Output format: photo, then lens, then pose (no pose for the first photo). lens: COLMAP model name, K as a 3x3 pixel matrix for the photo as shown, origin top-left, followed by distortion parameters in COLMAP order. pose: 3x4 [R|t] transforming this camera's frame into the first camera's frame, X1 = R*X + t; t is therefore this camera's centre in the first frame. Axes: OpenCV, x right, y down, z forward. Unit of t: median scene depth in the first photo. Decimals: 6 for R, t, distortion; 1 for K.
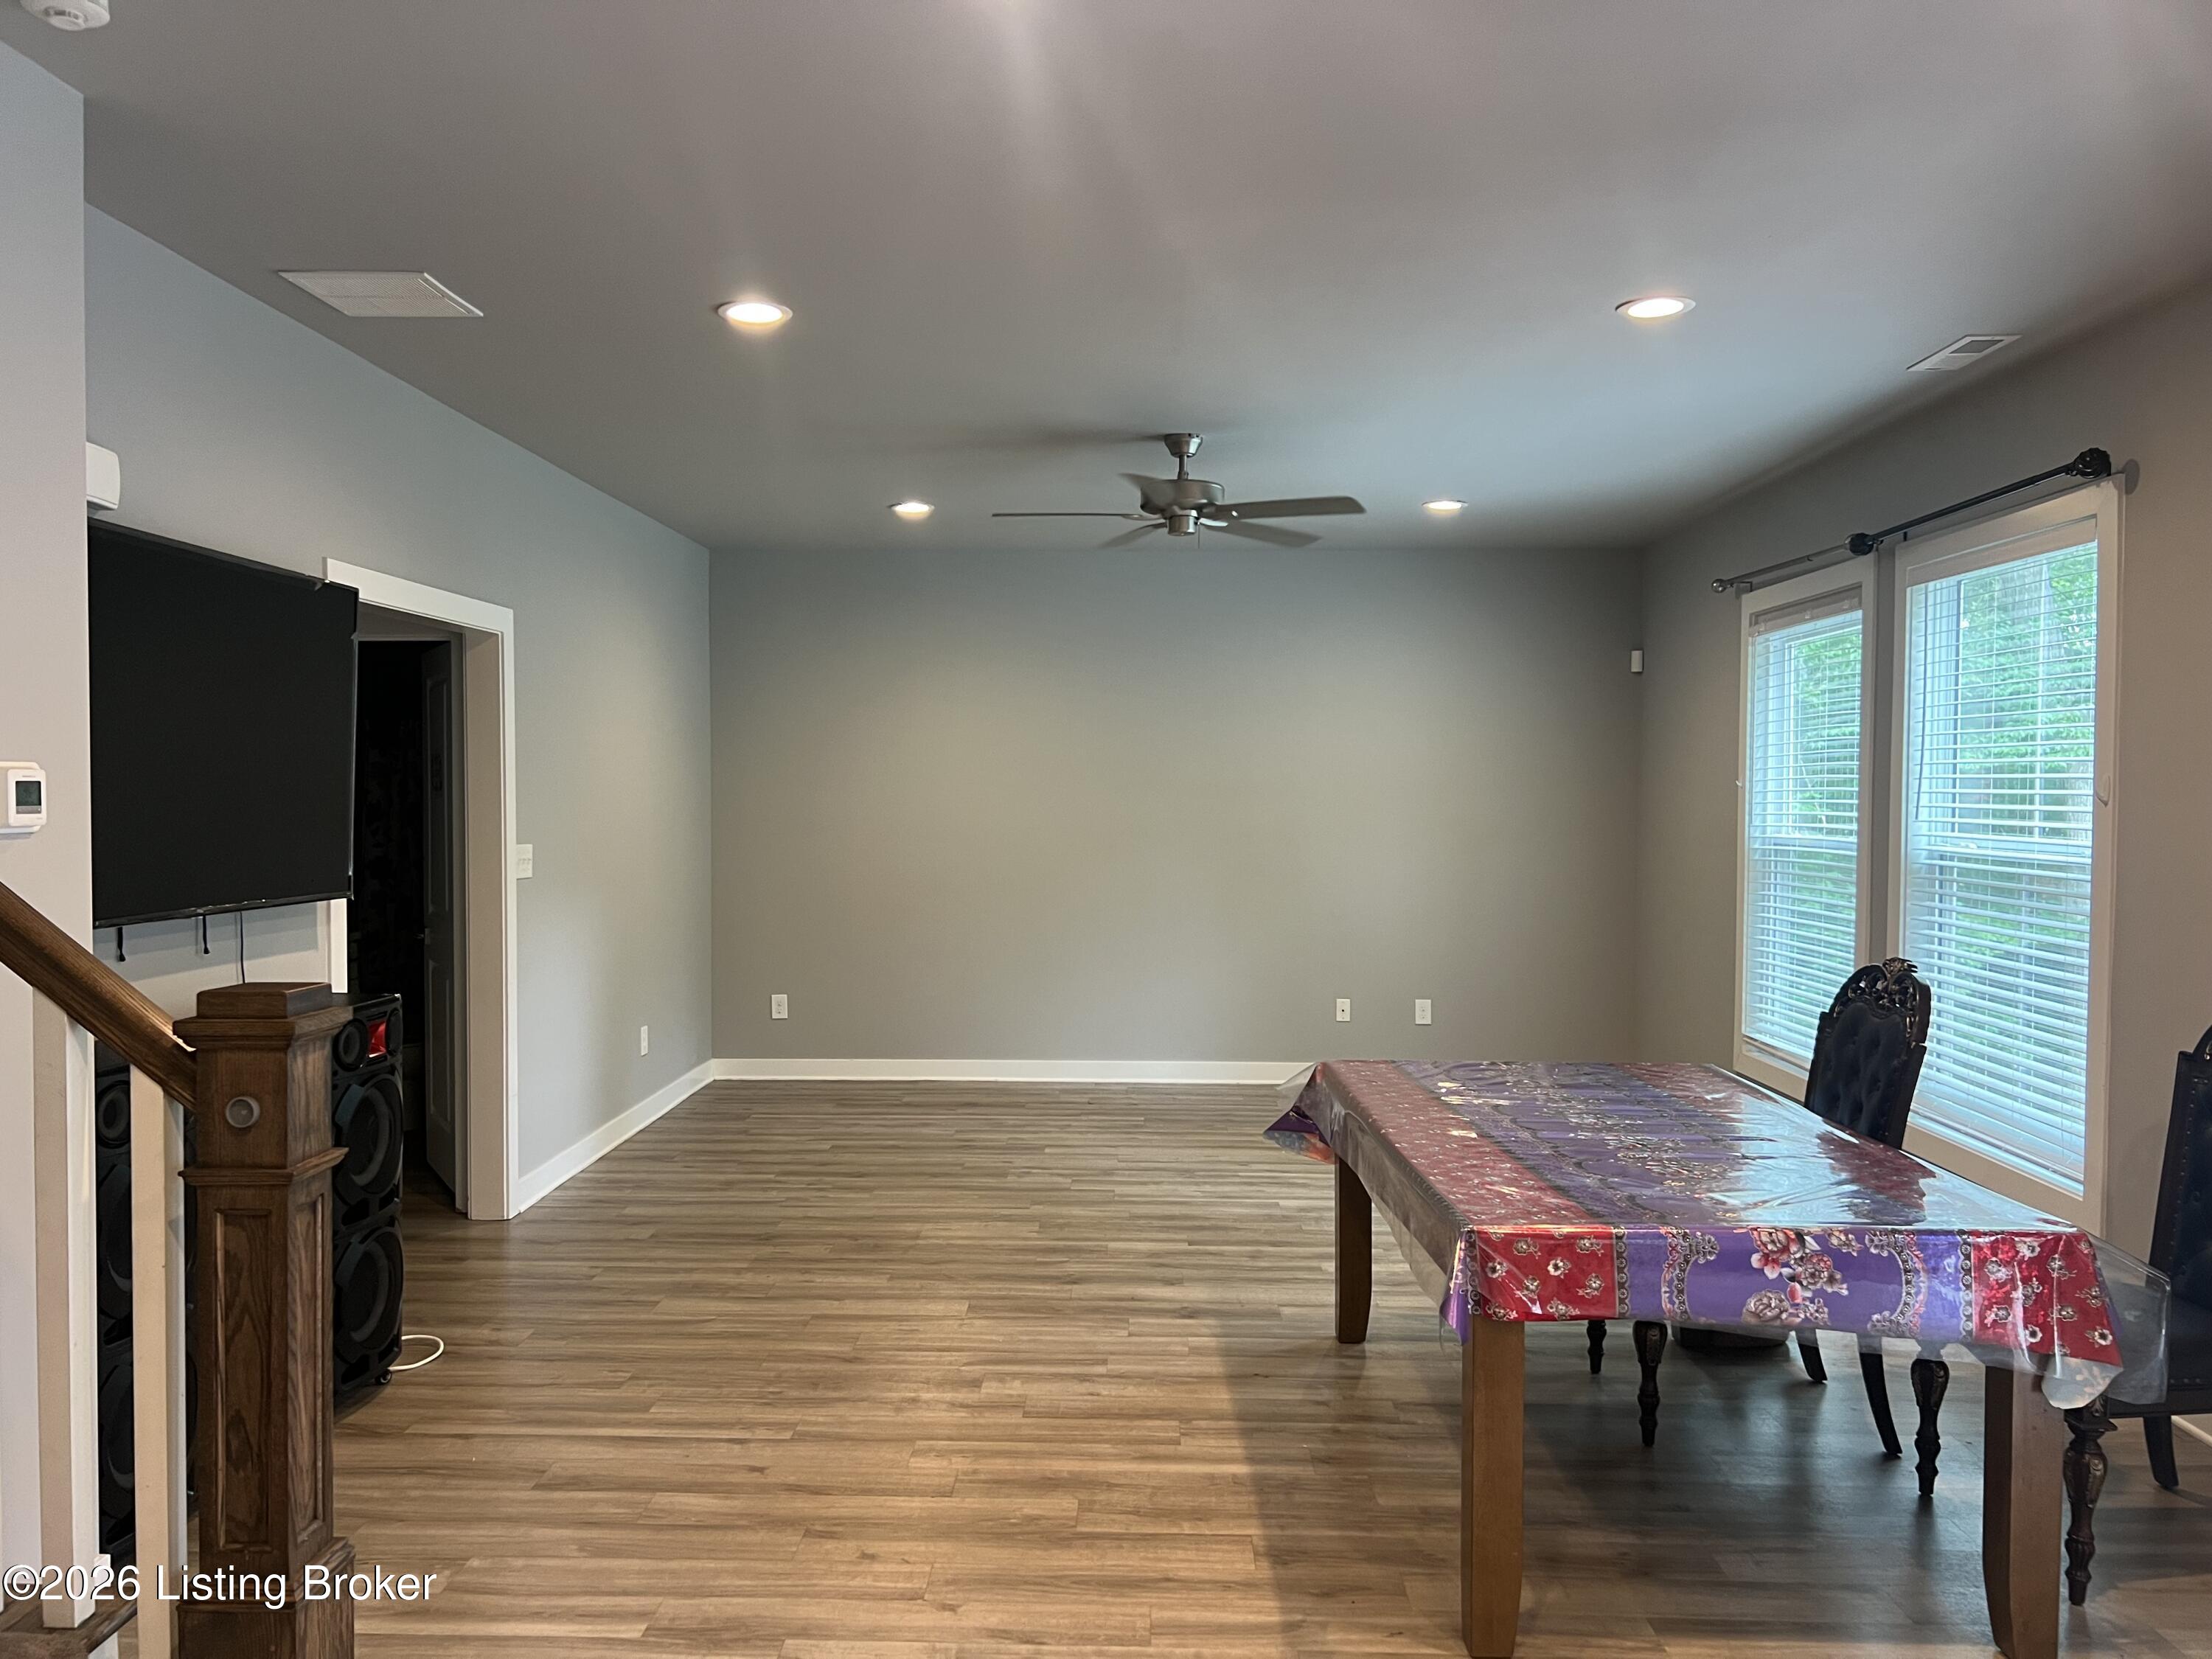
lens RADIAL K [[1671.2, 0, 1094.8], [0, 1671.2, 832.4], [0, 0, 1]] dist [0.056777, -0.067989]
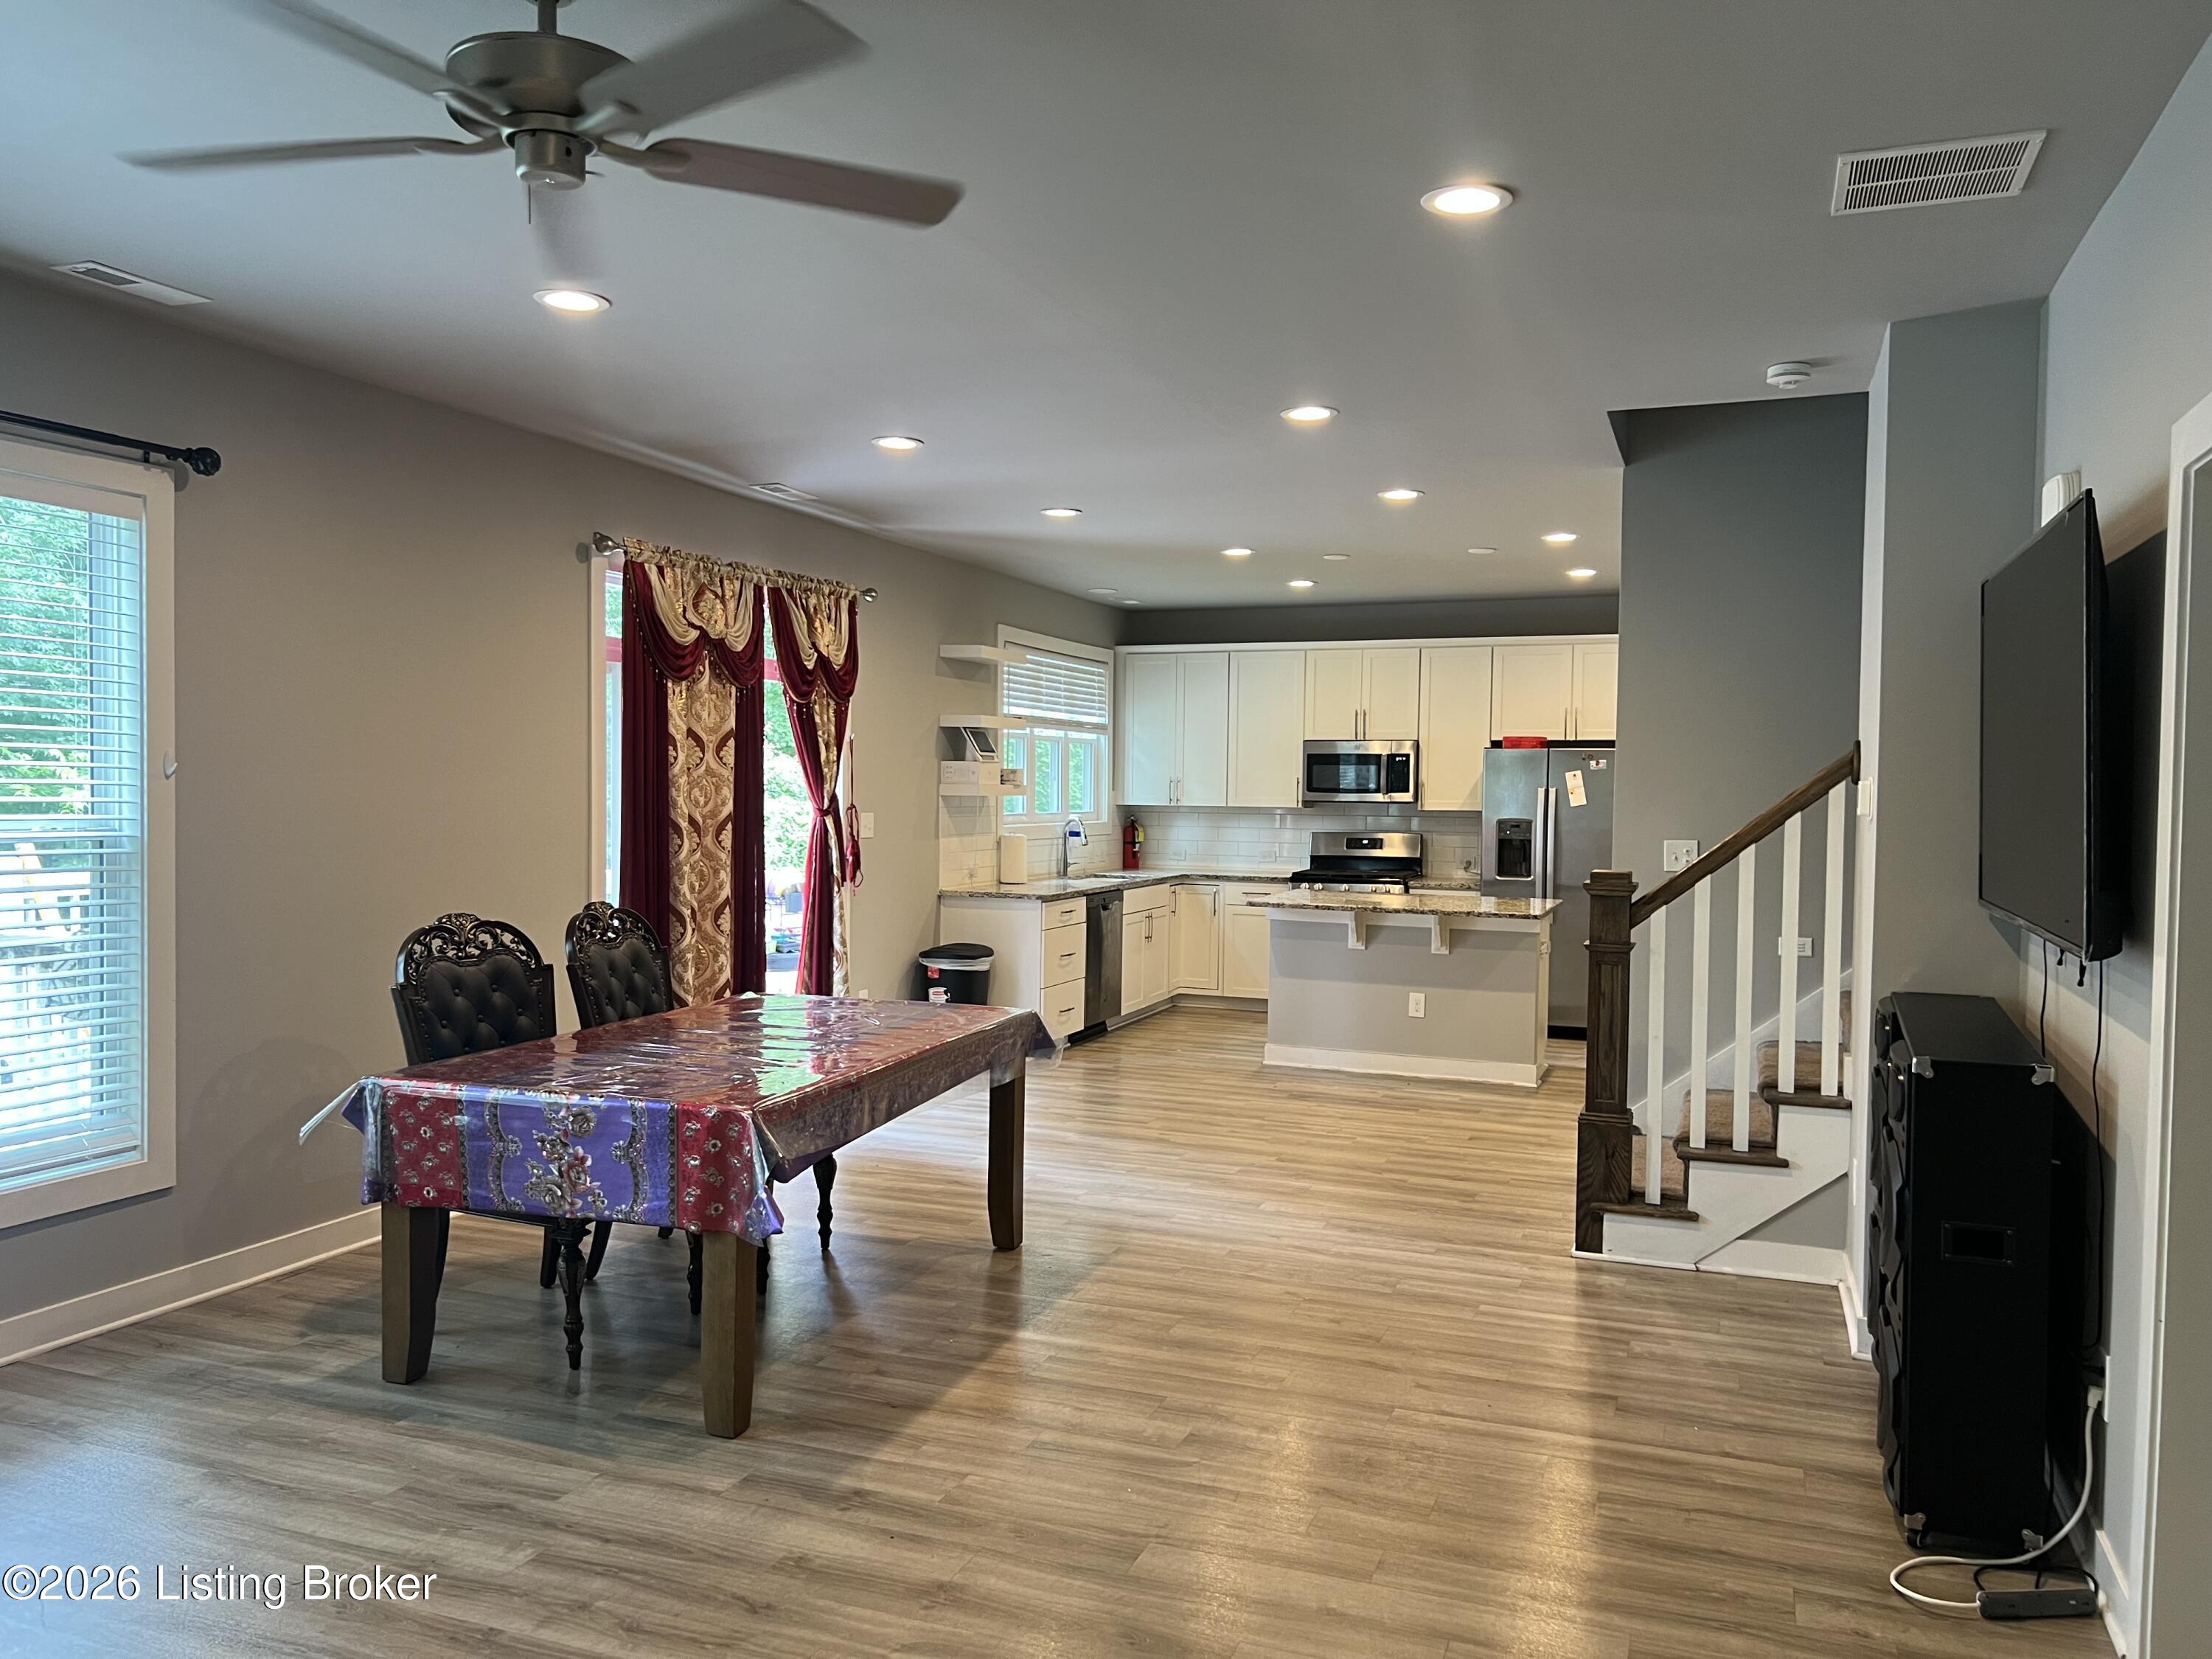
lens RADIAL K [[1671.2, 0, 1084.7], [0, 1671.2, 836.8], [0, 0, 1]] dist [0.056777, -0.067989]
pose [[-0.940596, -0.027436, 0.338418, -0.330299], [-0.008126, 0.998263, 0.058344, -0.050749], [-0.339431, 0.052128, -0.939185, 1.946500]]
